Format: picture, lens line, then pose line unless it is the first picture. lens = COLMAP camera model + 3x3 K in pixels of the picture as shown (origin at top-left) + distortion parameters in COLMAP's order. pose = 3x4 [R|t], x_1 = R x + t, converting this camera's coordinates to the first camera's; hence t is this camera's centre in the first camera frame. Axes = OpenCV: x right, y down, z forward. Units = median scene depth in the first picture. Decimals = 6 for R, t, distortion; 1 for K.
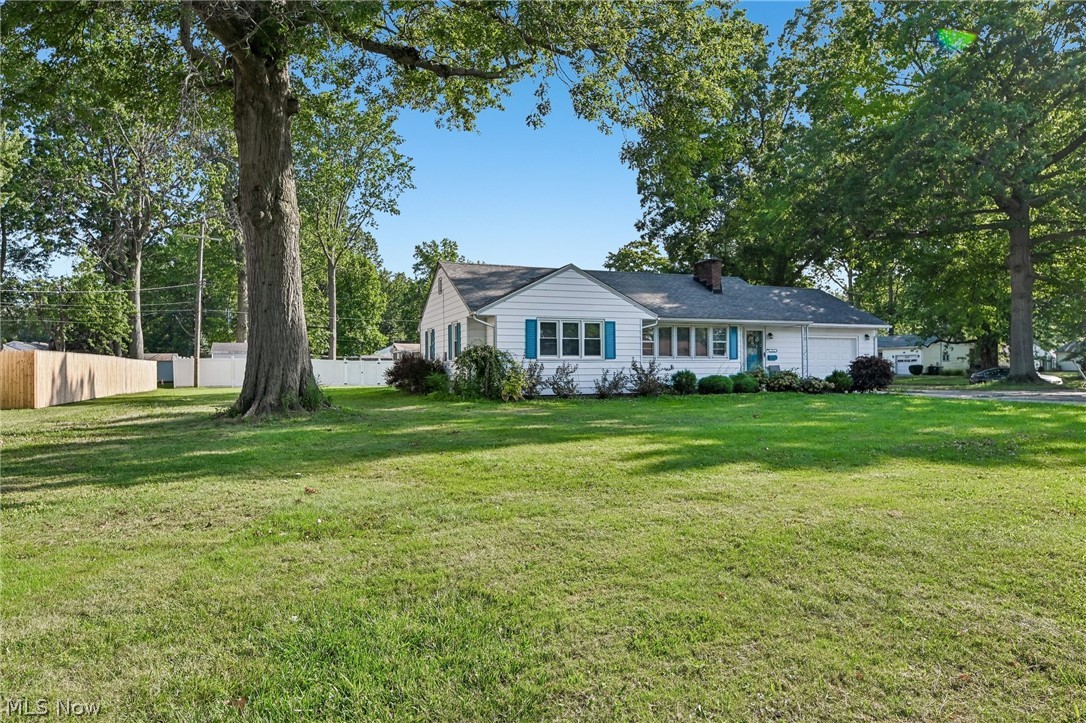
lens RADIAL K [[697.2, 0, 543.7], [0, 697.2, 360.6], [0, 0, 1]] dist [0.009714, 0.001952]
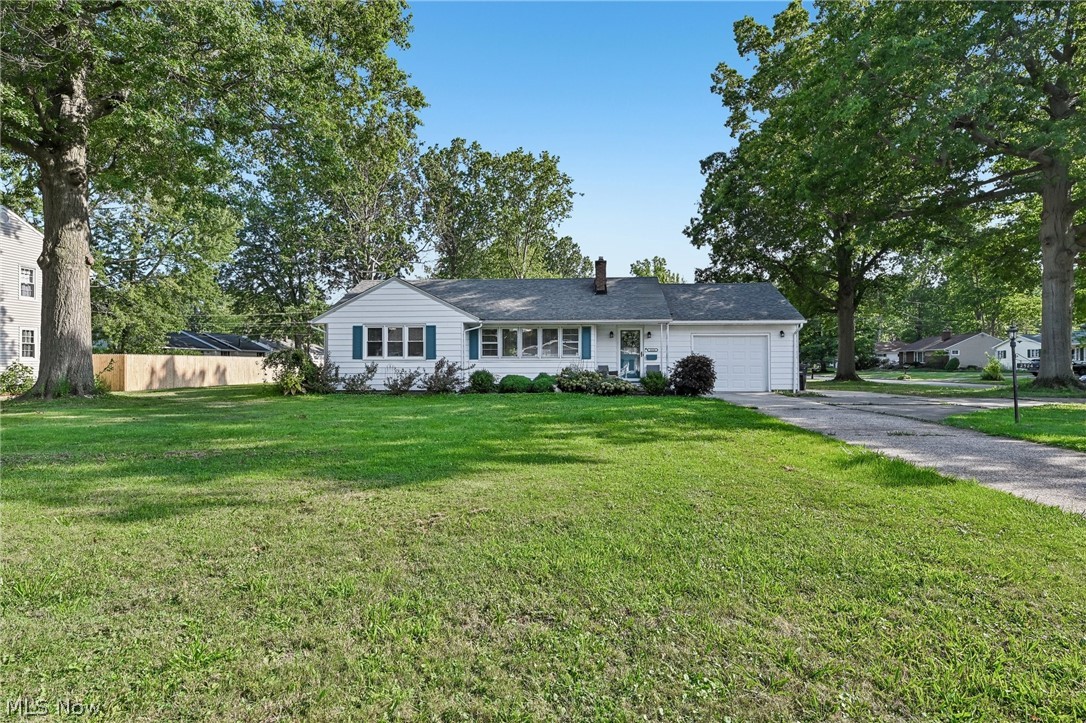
lens RADIAL K [[560.5, 0, 536.7], [0, 560.5, 358.7], [0, 0, 1]] dist [0.005825, -0.000577]
pose [[0.895256, -0.000411, -0.445552, 0.645243], [0.001337, 0.999998, 0.001762, -0.004441], [0.445550, -0.002173, 0.895254, 0.274485]]
